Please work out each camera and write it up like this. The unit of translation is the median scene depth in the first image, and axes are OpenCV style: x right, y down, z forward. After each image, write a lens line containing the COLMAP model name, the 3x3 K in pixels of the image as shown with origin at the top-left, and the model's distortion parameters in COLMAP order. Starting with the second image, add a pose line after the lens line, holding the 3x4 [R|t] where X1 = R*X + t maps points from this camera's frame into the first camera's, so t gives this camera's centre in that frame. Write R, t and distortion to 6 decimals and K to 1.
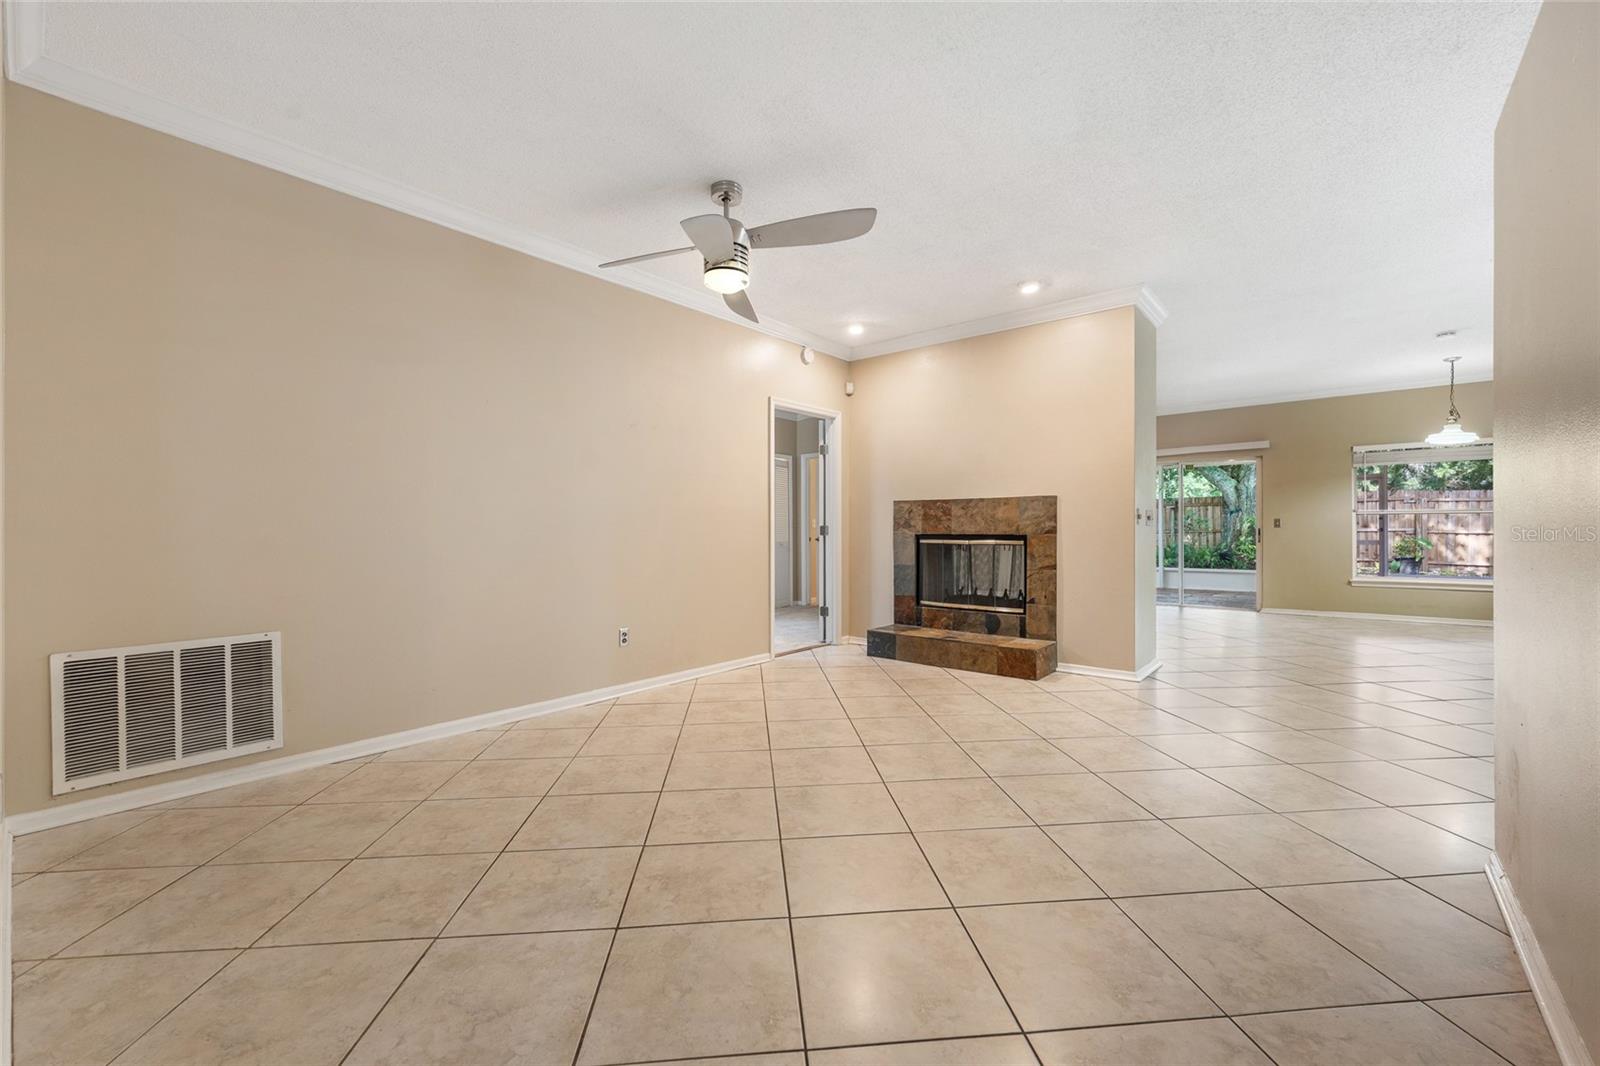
lens RADIAL K [[649.5, 0, 800.0], [0, 649.5, 533.0], [0, 0, 1]] dist [-0.009678, -0.000023]
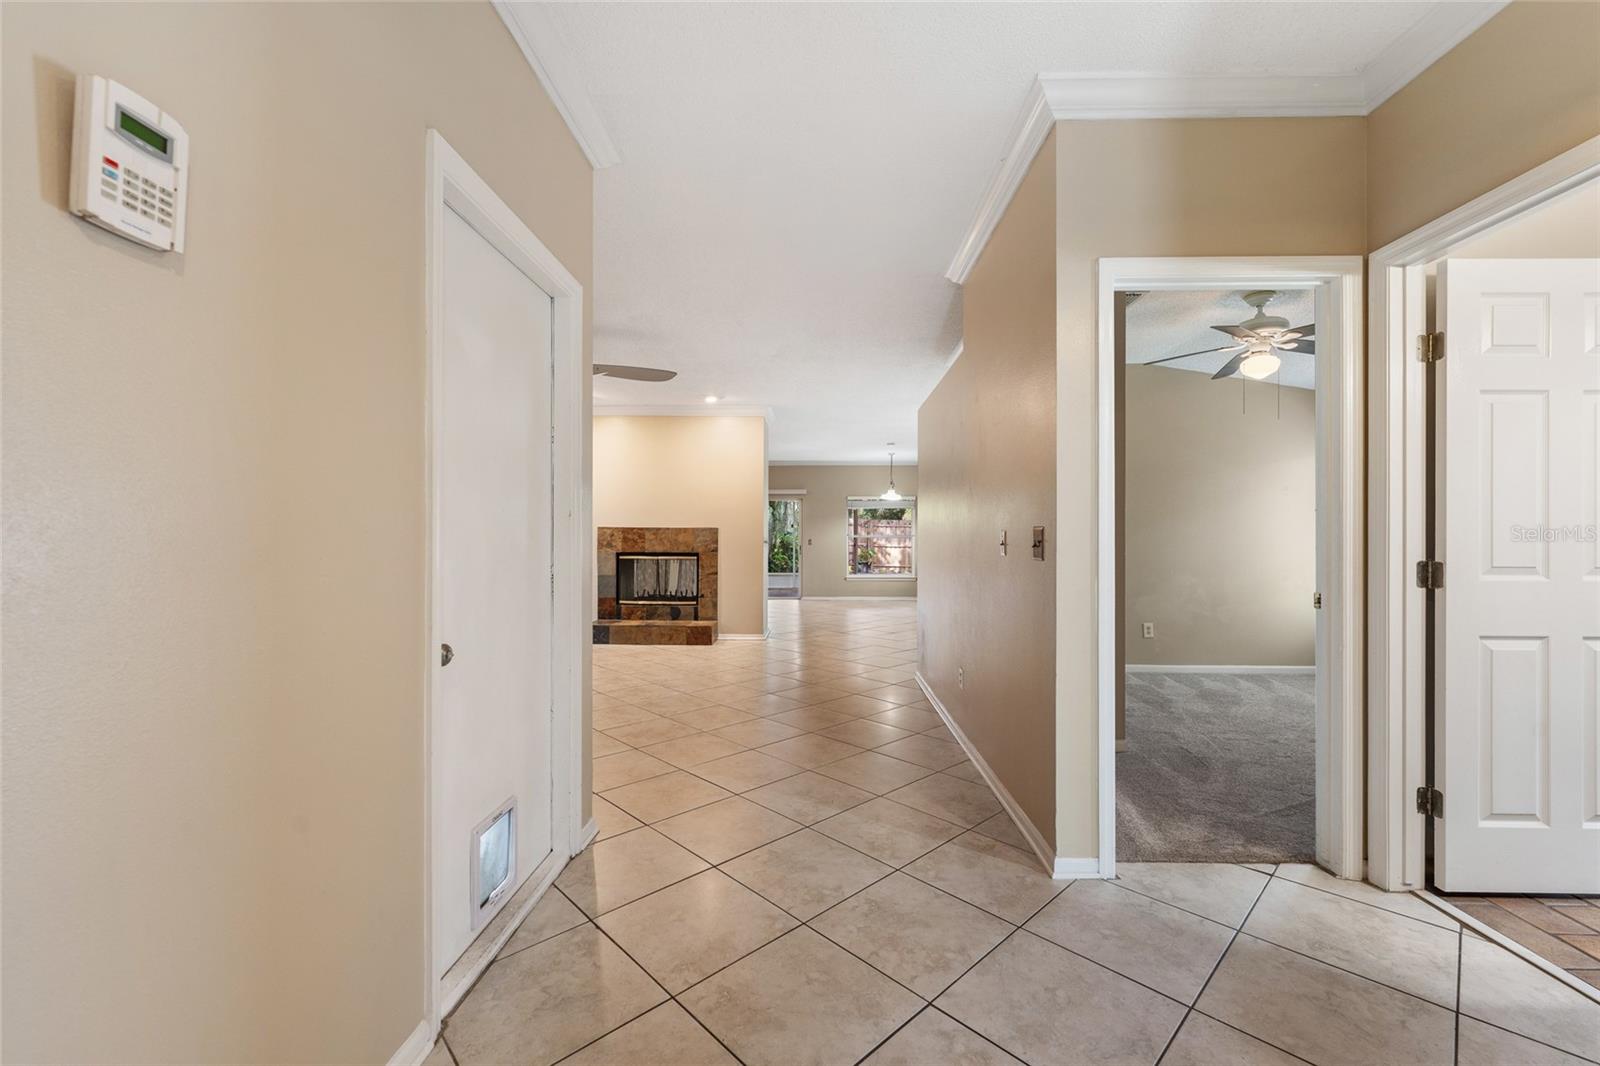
lens RADIAL K [[649.5, 0, 800.0], [0, 649.5, 533.0], [0, 0, 1]] dist [-0.009678, -0.000023]
pose [[0.780753, 0.011135, 0.624741, -0.384448], [-0.002401, 0.999887, -0.014821, -0.019645], [-0.624836, 0.010072, 0.780691, -0.313623]]
